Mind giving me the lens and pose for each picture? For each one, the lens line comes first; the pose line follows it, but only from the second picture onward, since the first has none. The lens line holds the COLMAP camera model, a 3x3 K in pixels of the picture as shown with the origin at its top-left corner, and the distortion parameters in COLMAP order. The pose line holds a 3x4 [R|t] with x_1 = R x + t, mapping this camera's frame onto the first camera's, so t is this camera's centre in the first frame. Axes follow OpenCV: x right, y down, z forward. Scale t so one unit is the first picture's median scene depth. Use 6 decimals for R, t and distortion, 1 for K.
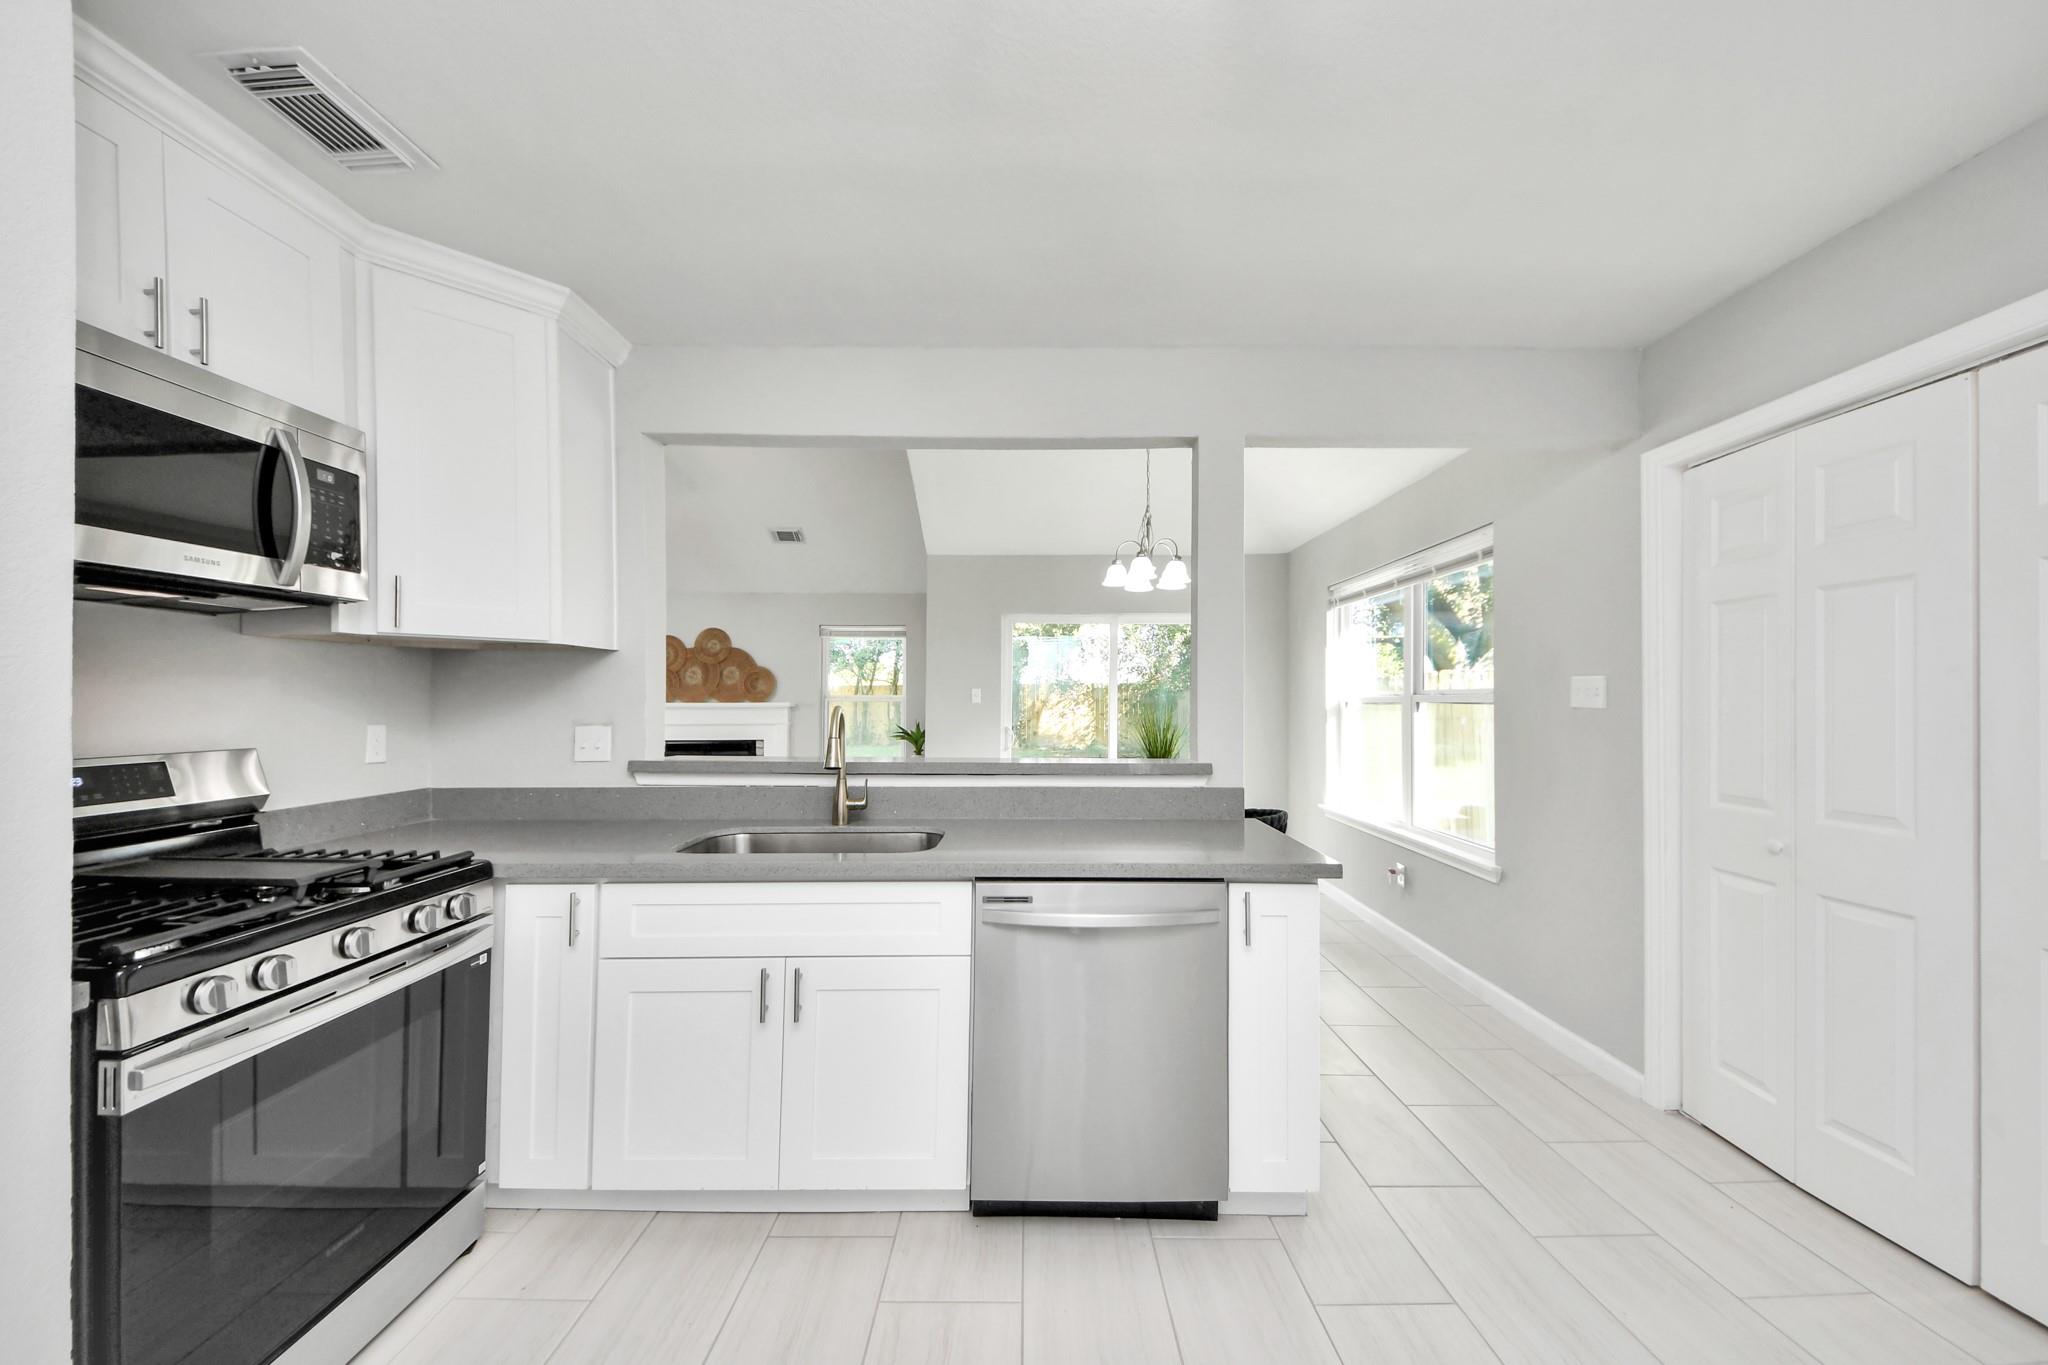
lens RADIAL K [[718.9, 0, 1040.2], [0, 718.9, 700.2], [0, 0, 1]] dist [0.002711, -0.008732]
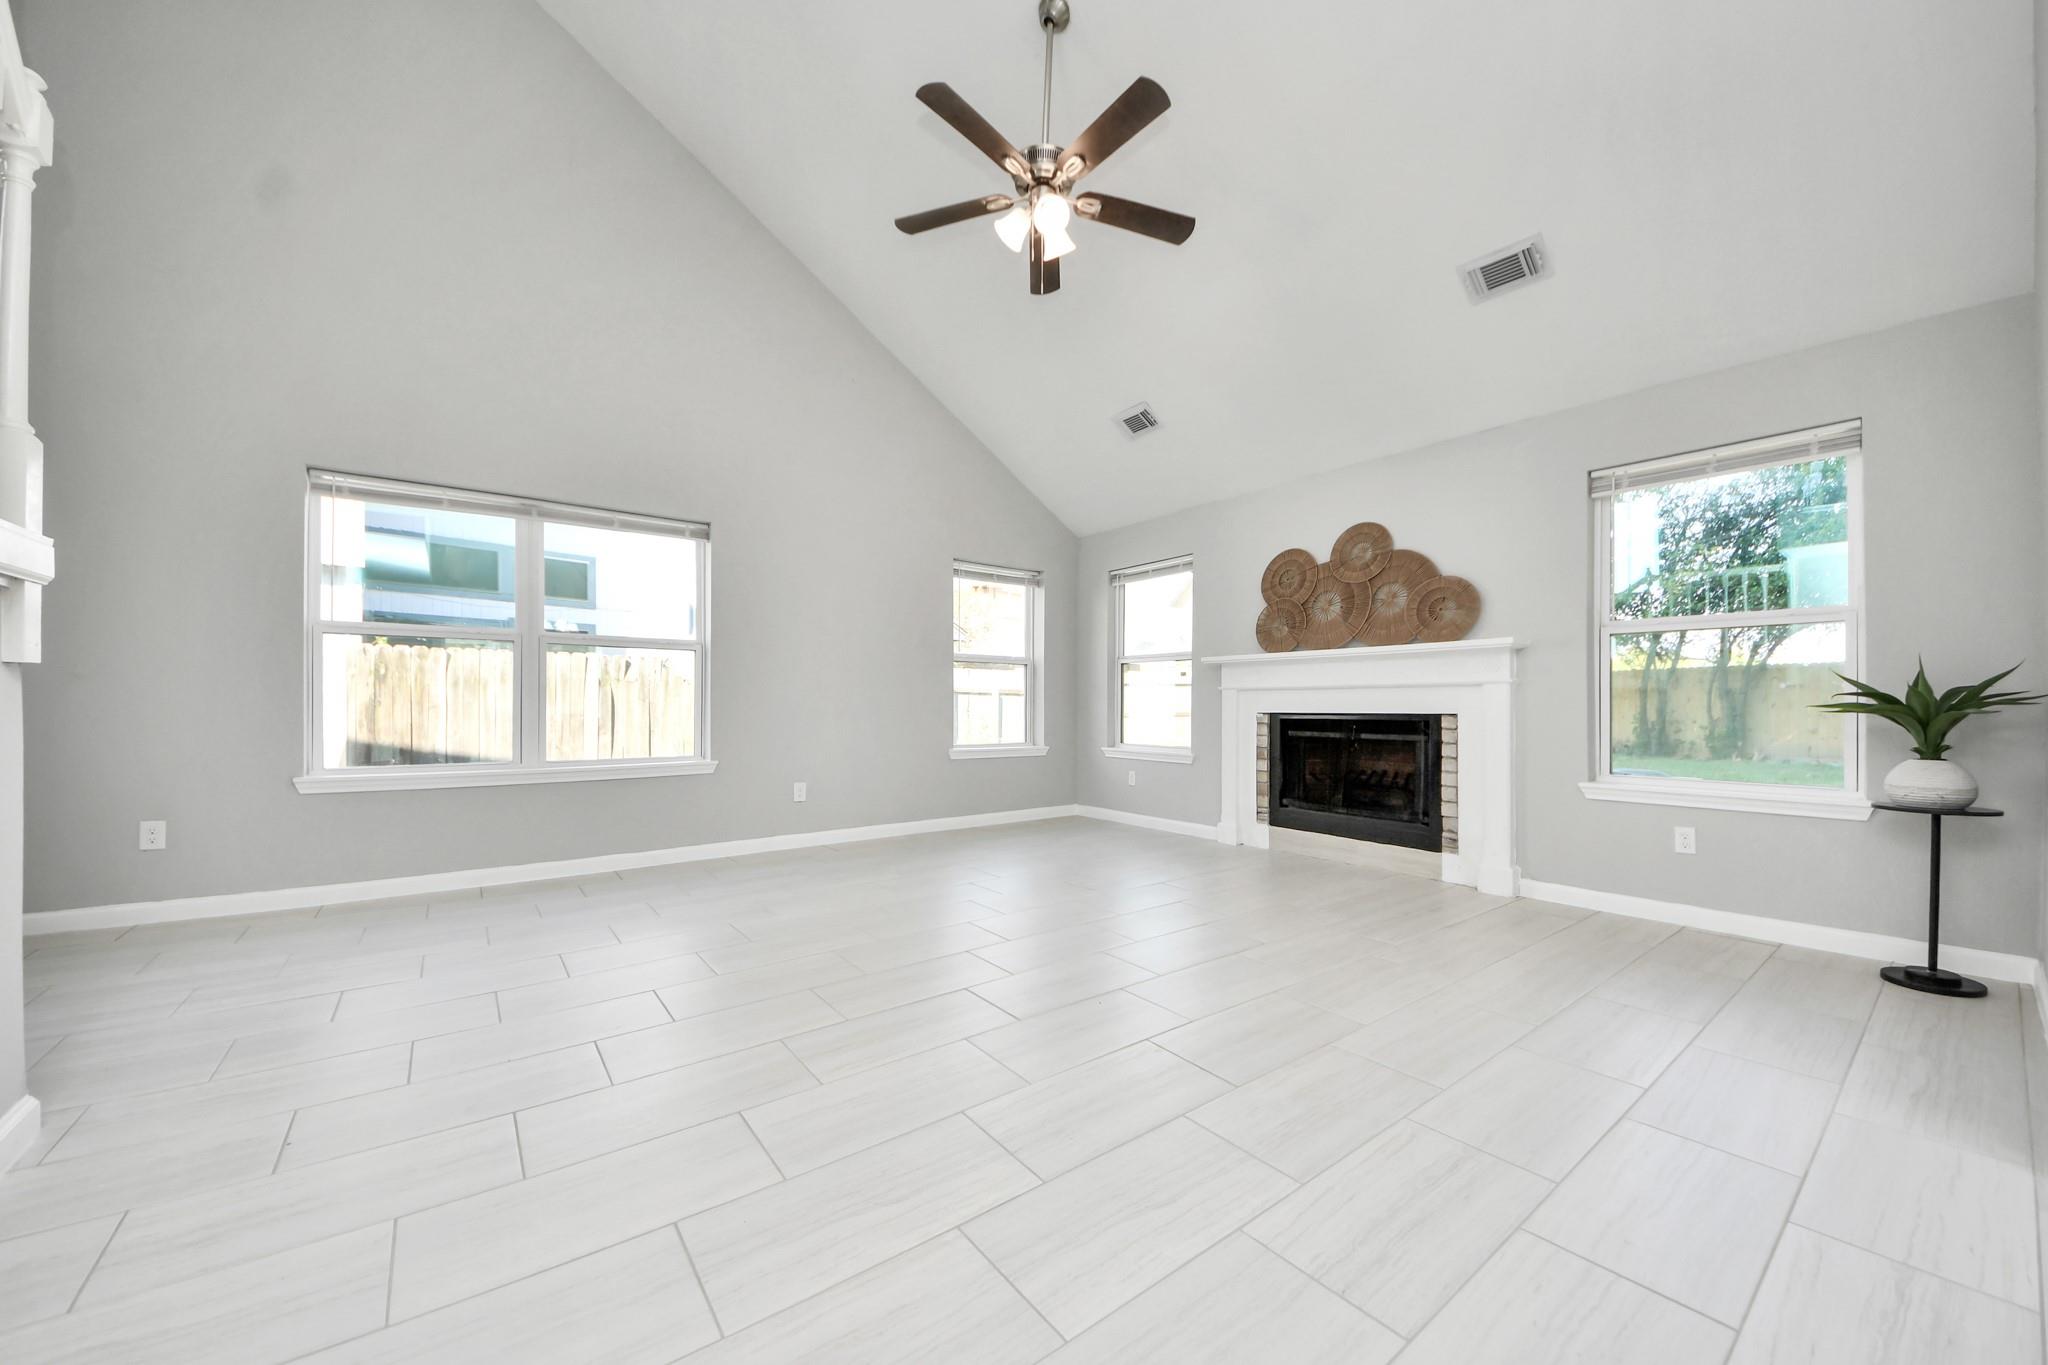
lens RADIAL K [[736.6, 0, 978.2], [0, 736.6, 707.1], [0, 0, 1]] dist [-0.000757, -0.000209]
pose [[0.557100, 0.001698, -0.830443, -0.436596], [0.003244, 0.999986, 0.004220, 0.152568], [0.830439, -0.005045, 0.557087, 1.356271]]
